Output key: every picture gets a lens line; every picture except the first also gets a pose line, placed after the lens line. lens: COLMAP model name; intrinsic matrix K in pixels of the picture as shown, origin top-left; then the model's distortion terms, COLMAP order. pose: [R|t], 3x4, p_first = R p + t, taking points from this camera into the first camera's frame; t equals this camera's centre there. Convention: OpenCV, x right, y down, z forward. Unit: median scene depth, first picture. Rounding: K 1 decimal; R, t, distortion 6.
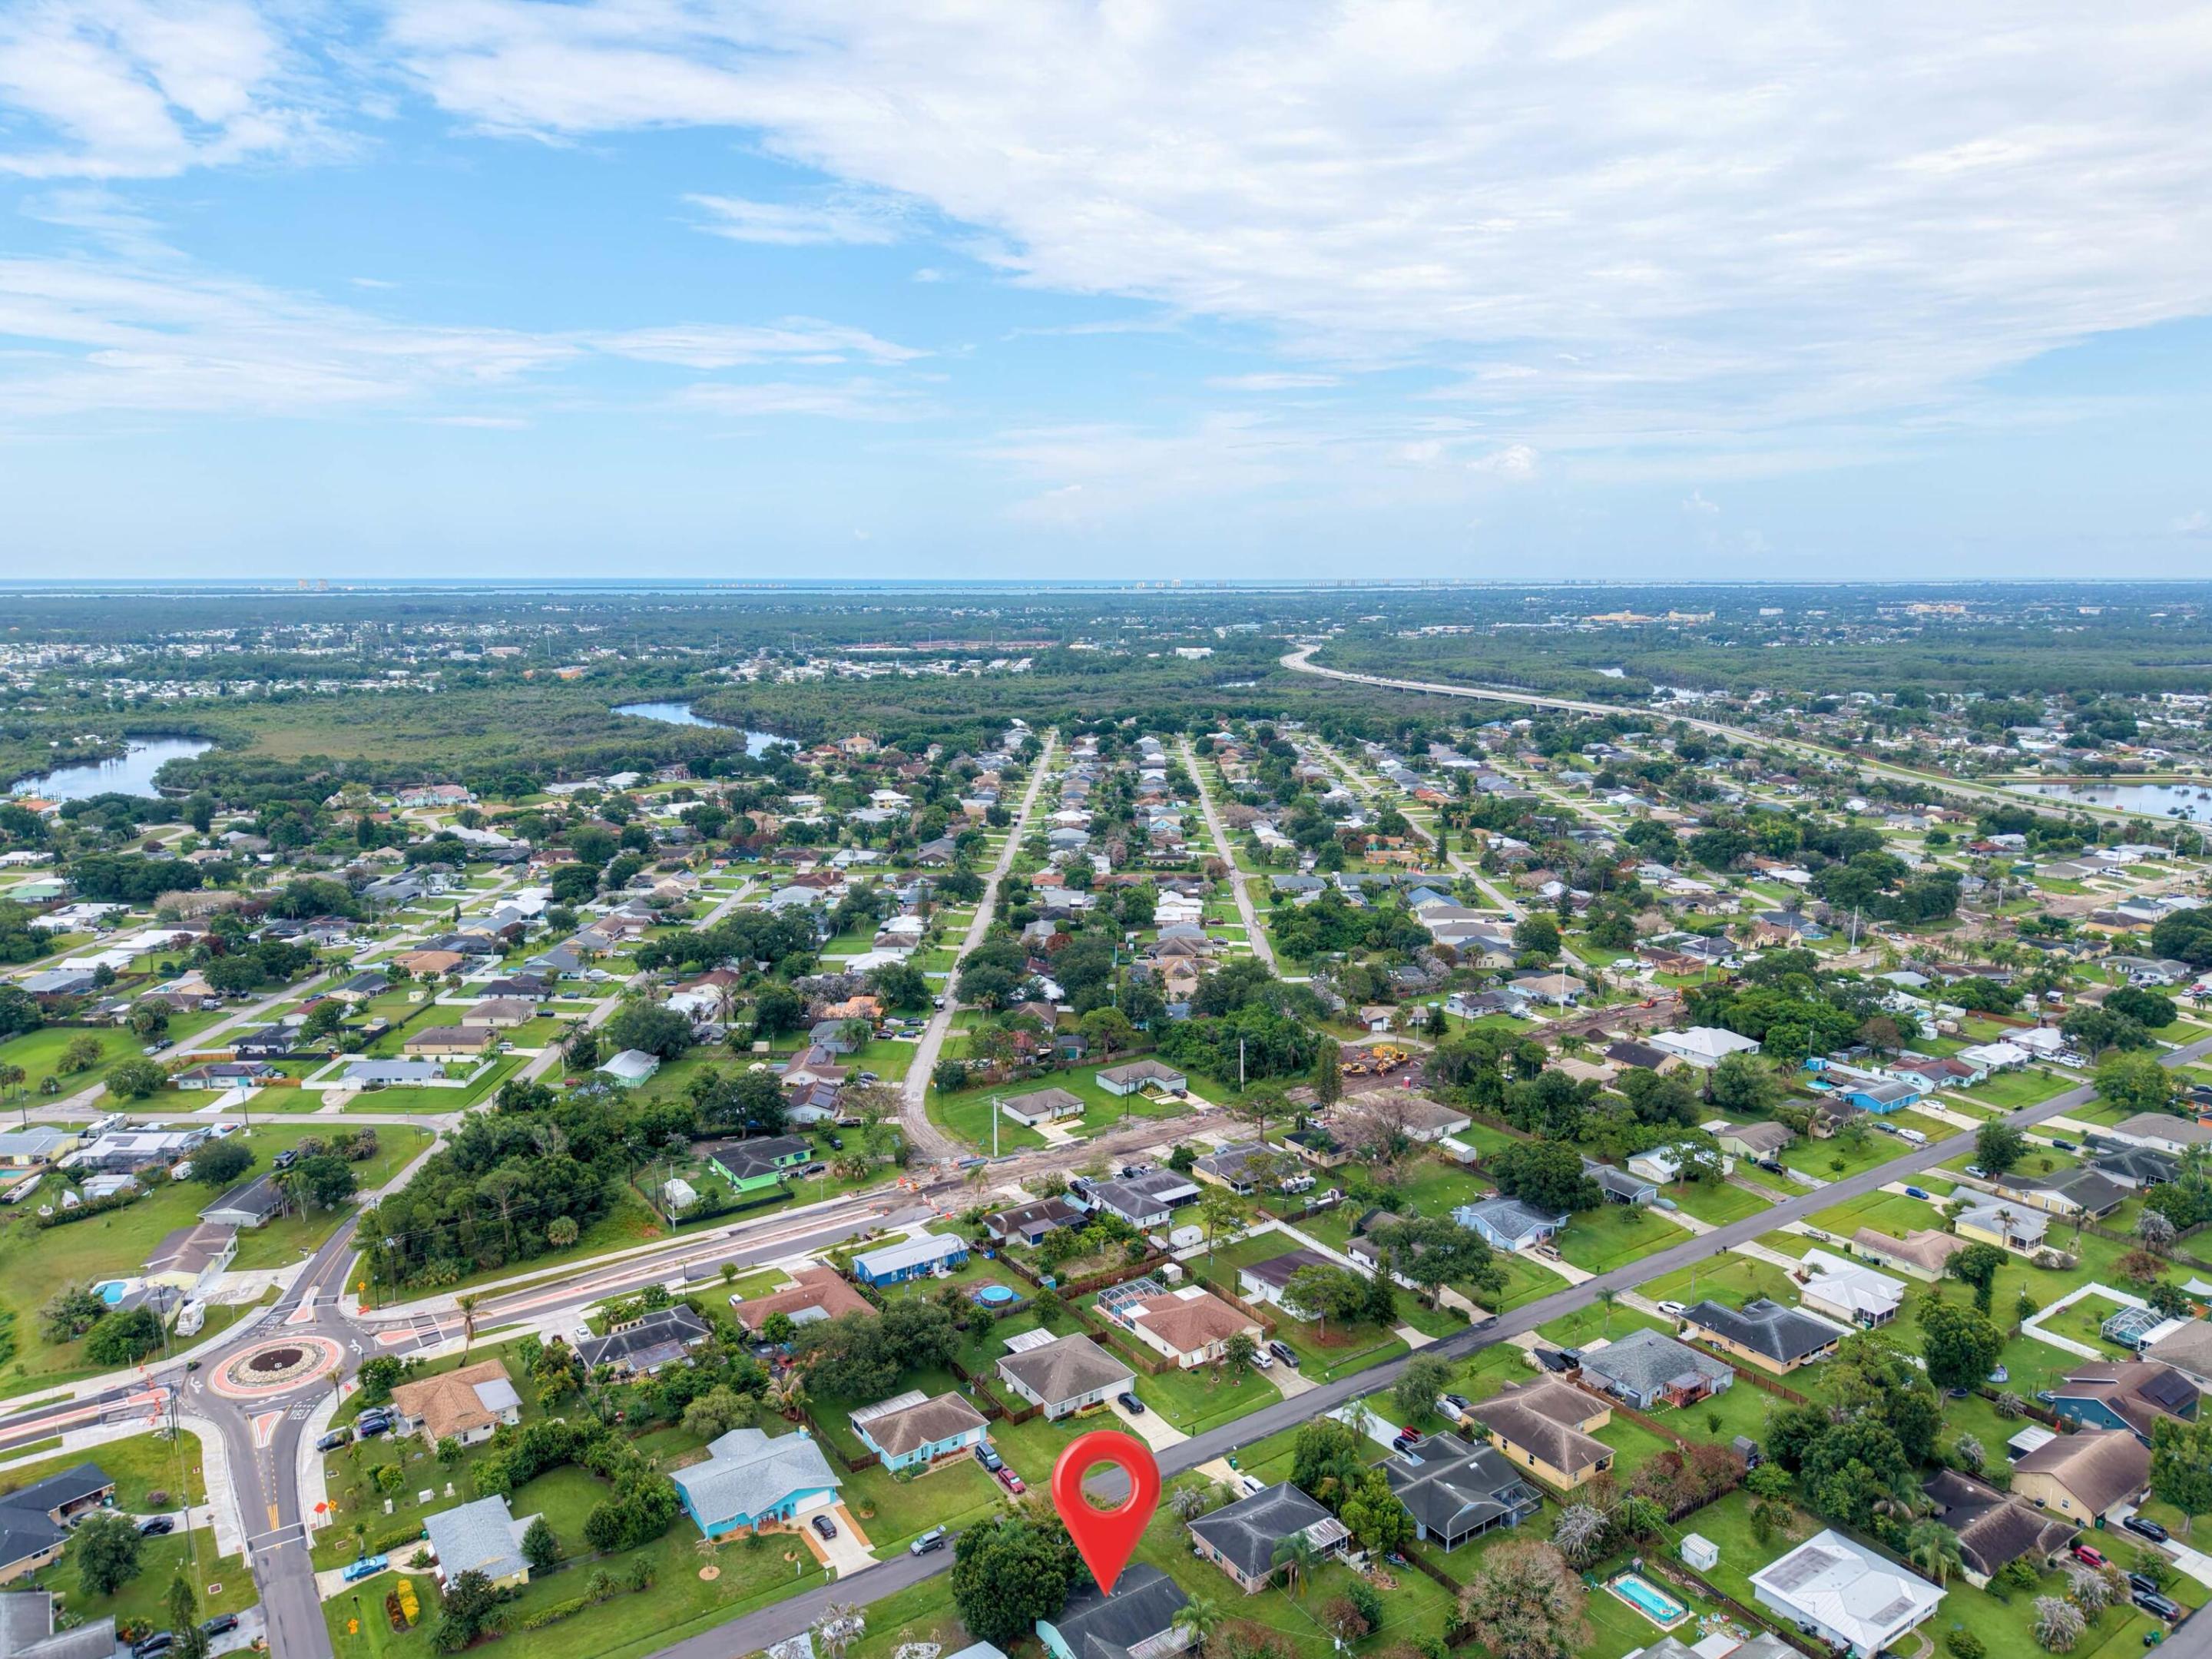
lens RADIAL K [[1517.1, 0, 1106.0], [0, 1517.1, 829.5], [0, 0, 1]] dist [0.002928, -0.002217]
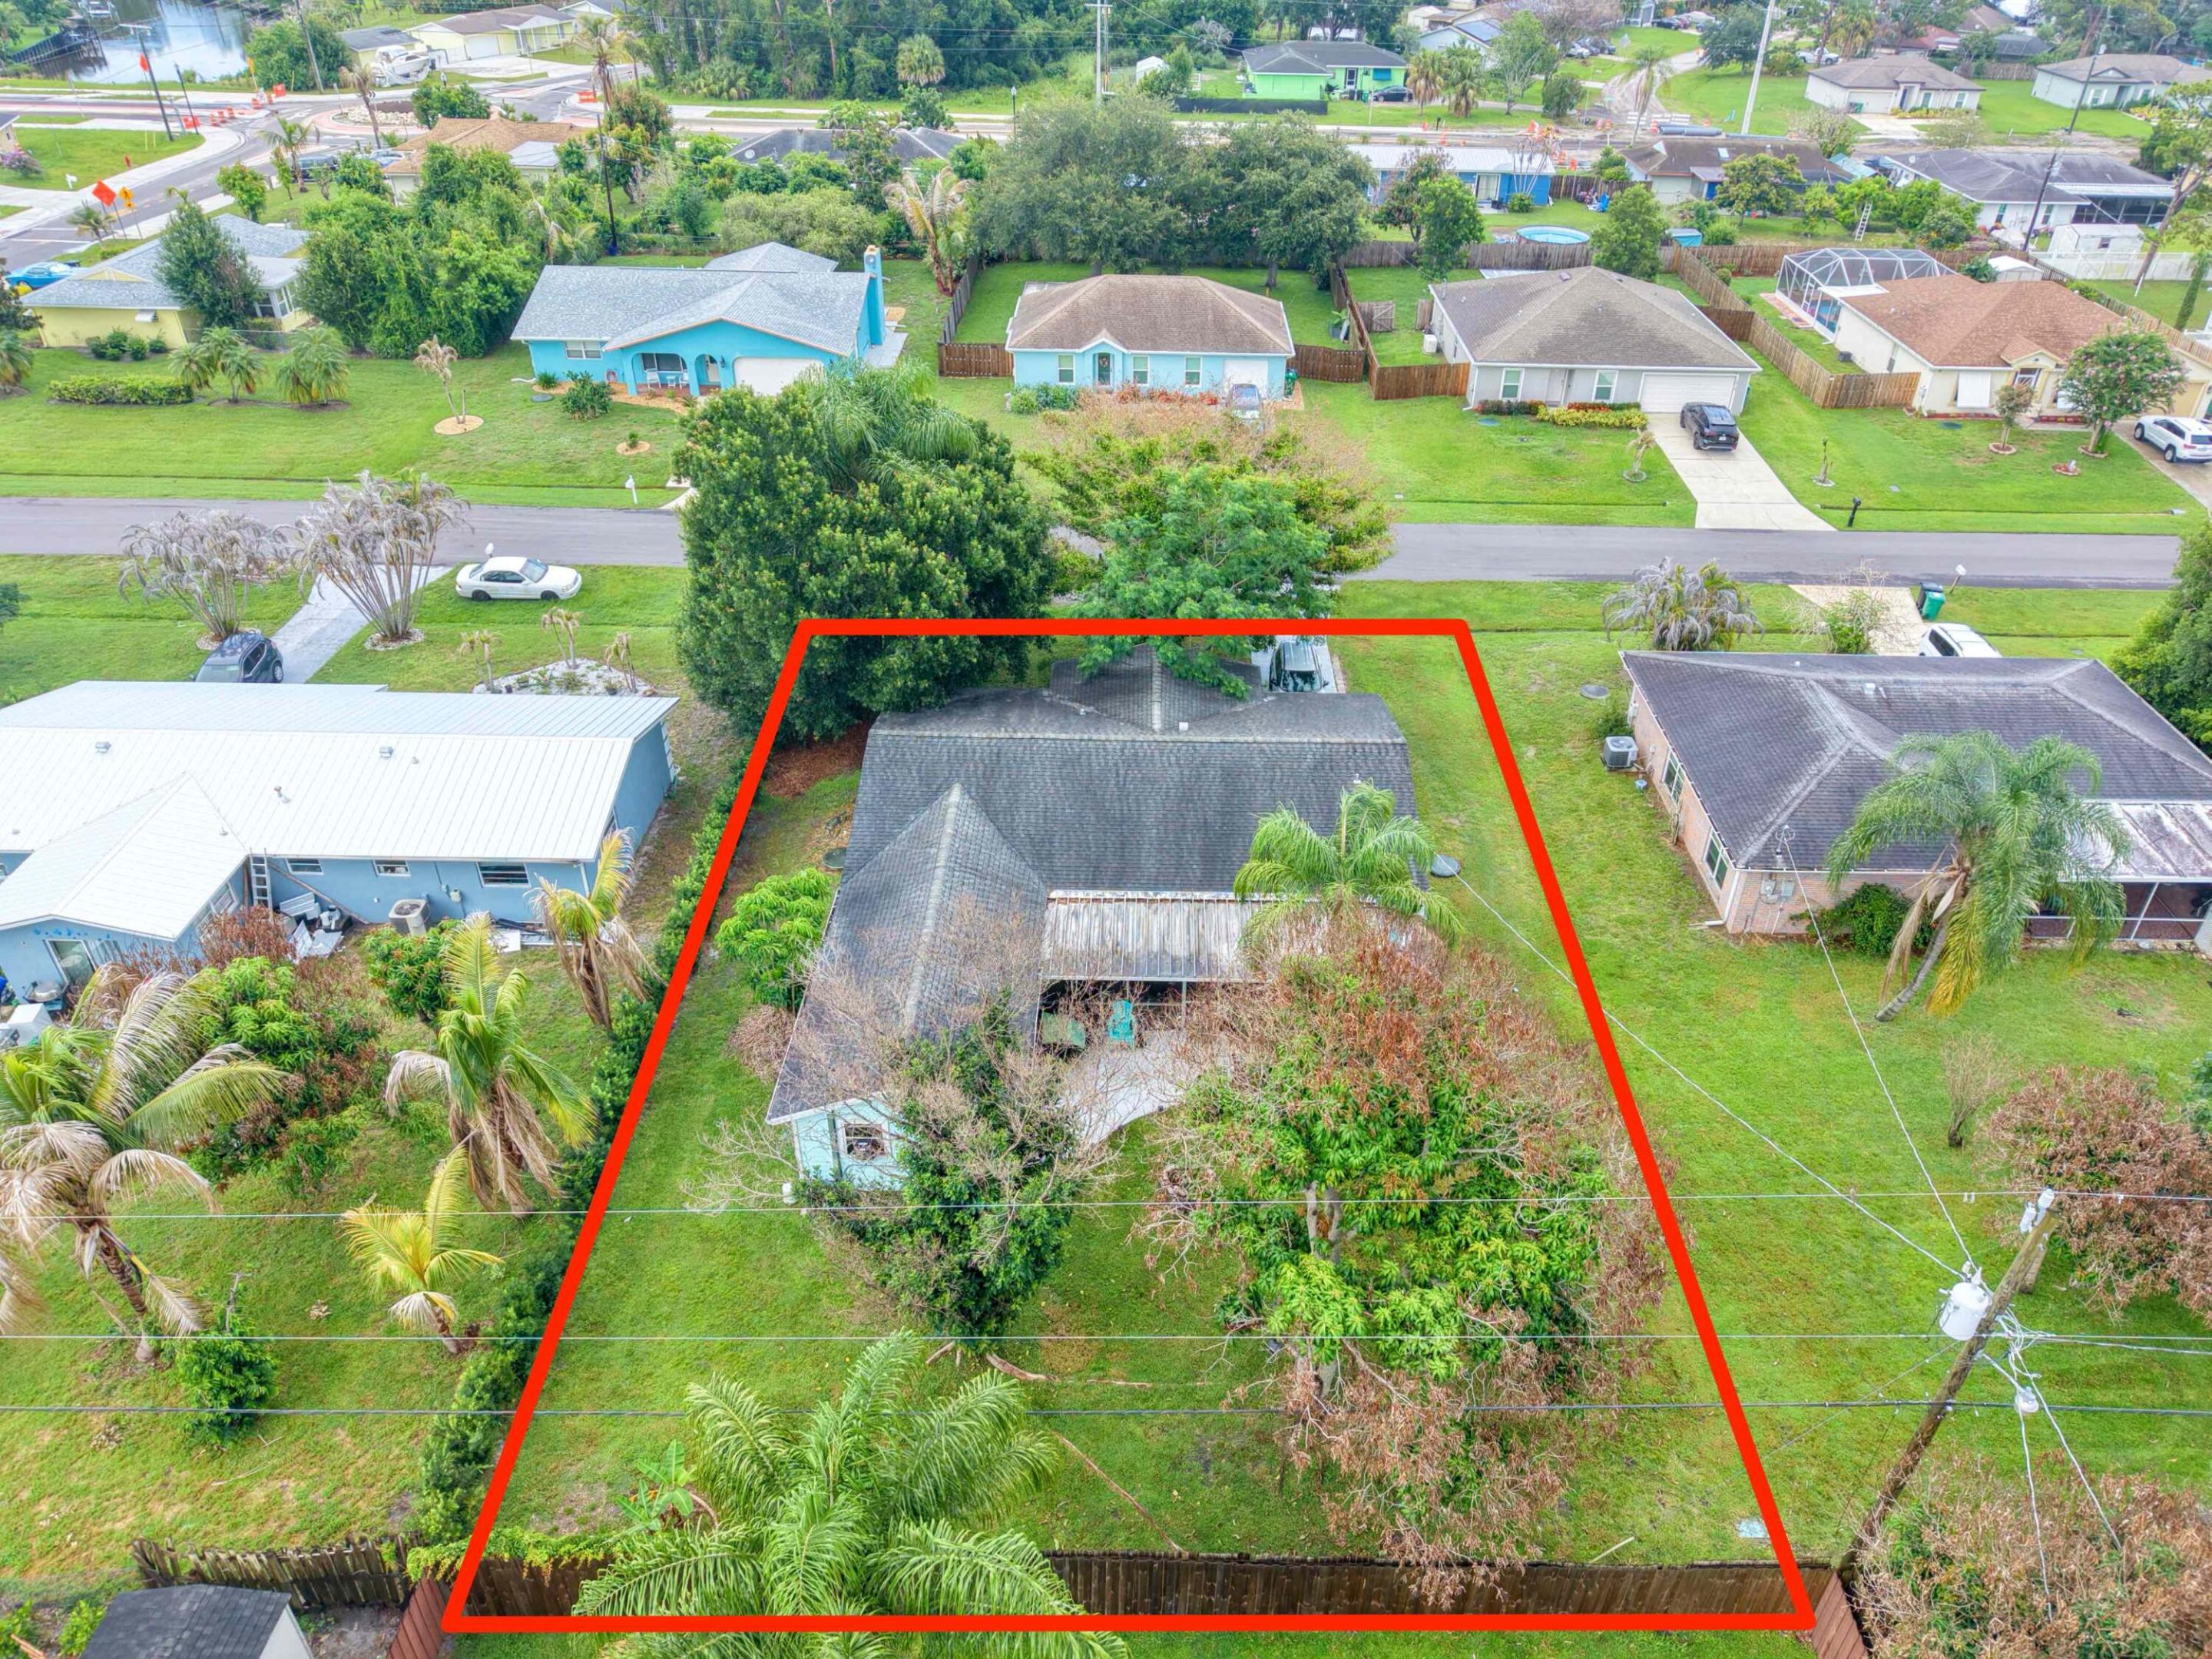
lens RADIAL K [[1517.1, 0, 1106.0], [0, 1517.1, 829.5], [0, 0, 1]] dist [0.002928, -0.002217]
pose [[0.819912, 0.335733, -0.463711, 0.099336], [-0.103698, 0.883687, 0.456448, 0.316012], [0.563020, -0.326161, 0.759360, 0.620310]]
